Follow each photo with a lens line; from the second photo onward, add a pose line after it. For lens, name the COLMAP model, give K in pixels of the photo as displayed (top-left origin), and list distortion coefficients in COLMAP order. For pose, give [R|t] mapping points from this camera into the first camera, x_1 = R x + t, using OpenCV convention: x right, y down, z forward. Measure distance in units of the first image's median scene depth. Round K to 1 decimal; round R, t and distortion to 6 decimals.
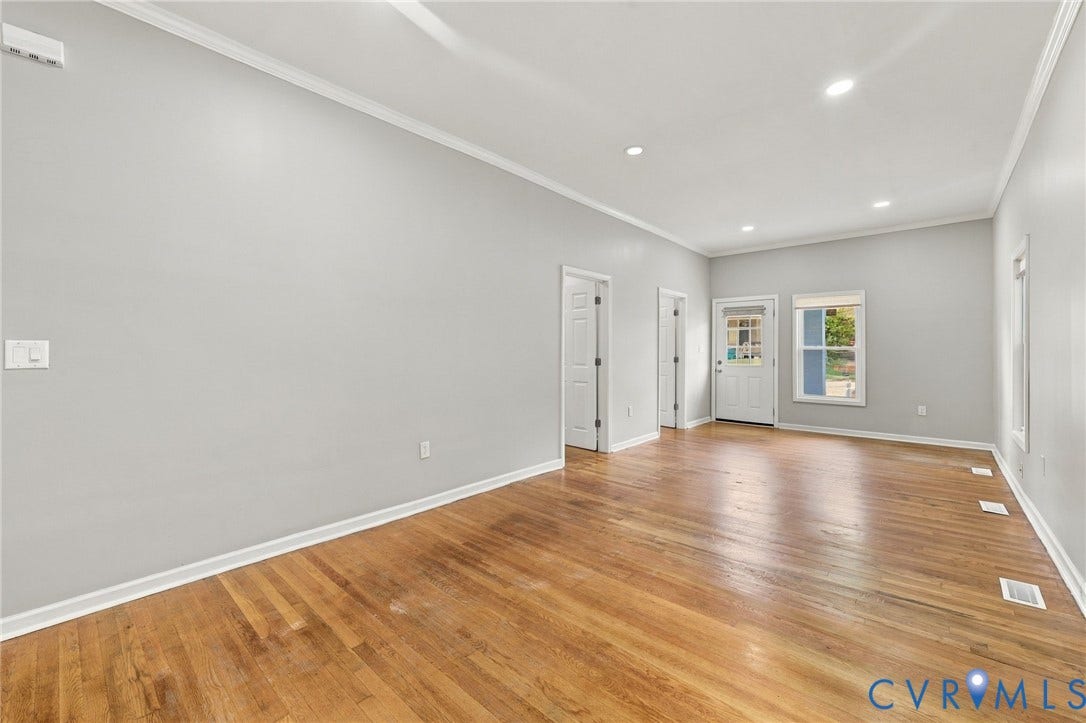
lens RADIAL K [[438.0, 0, 528.9], [0, 438.0, 348.1], [0, 0, 1]] dist [-0.001398, 0.000791]
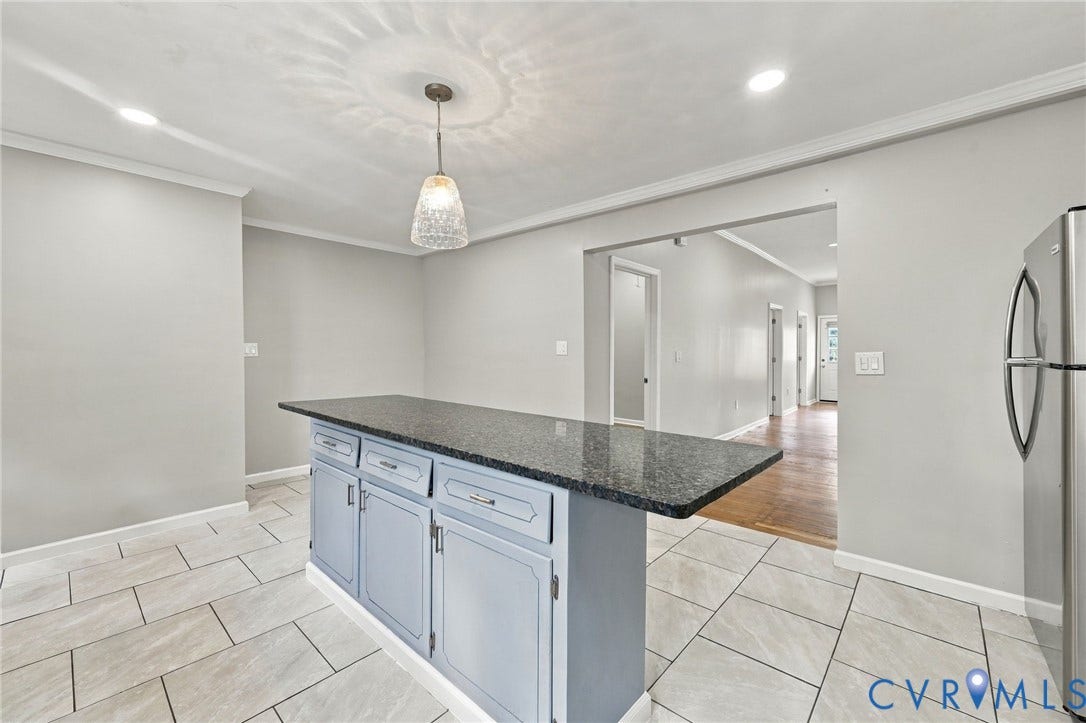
lens RADIAL K [[438.0, 0, 532.9], [0, 438.0, 356.9], [0, 0, 1]] dist [-0.001398, 0.000791]
pose [[0.999961, -0.001710, 0.008678, -0.662505], [0.001533, 0.999792, 0.020325, -0.011995], [-0.008711, -0.020311, 0.999756, -0.526198]]
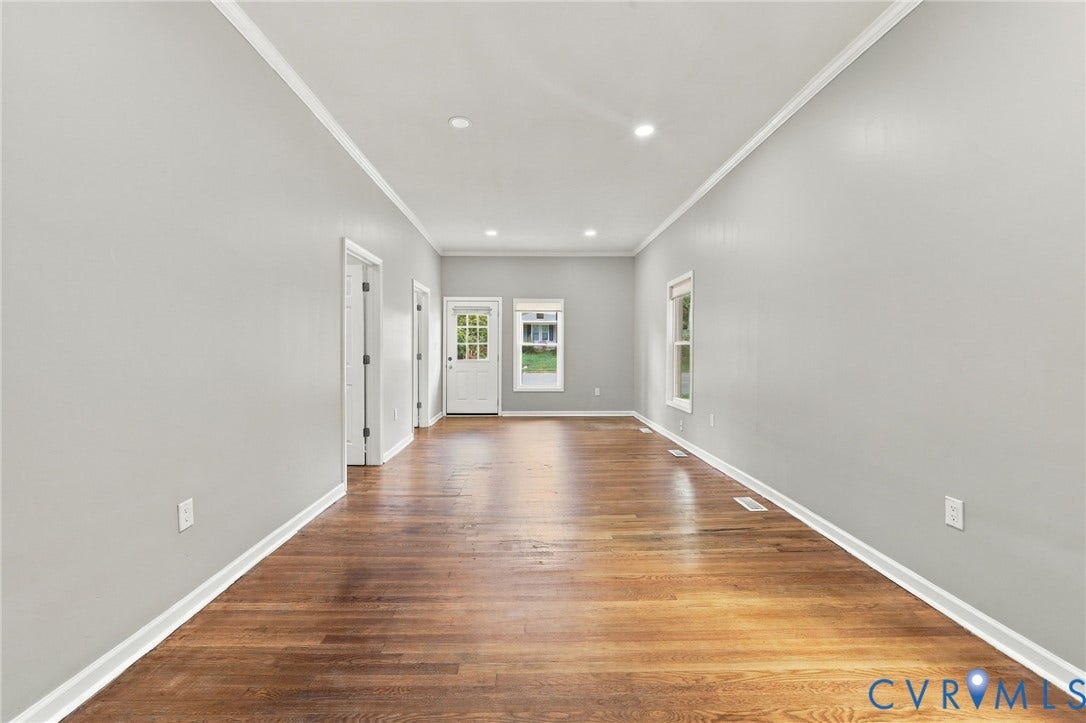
lens RADIAL K [[438.0, 0, 529.2], [0, 438.0, 351.1], [0, 0, 1]] dist [-0.001398, 0.000791]
pose [[0.727231, -0.003663, 0.686383, -0.175752], [-0.003910, 0.999947, 0.009479, 0.004895], [-0.686382, -0.009577, 0.727179, 0.154490]]
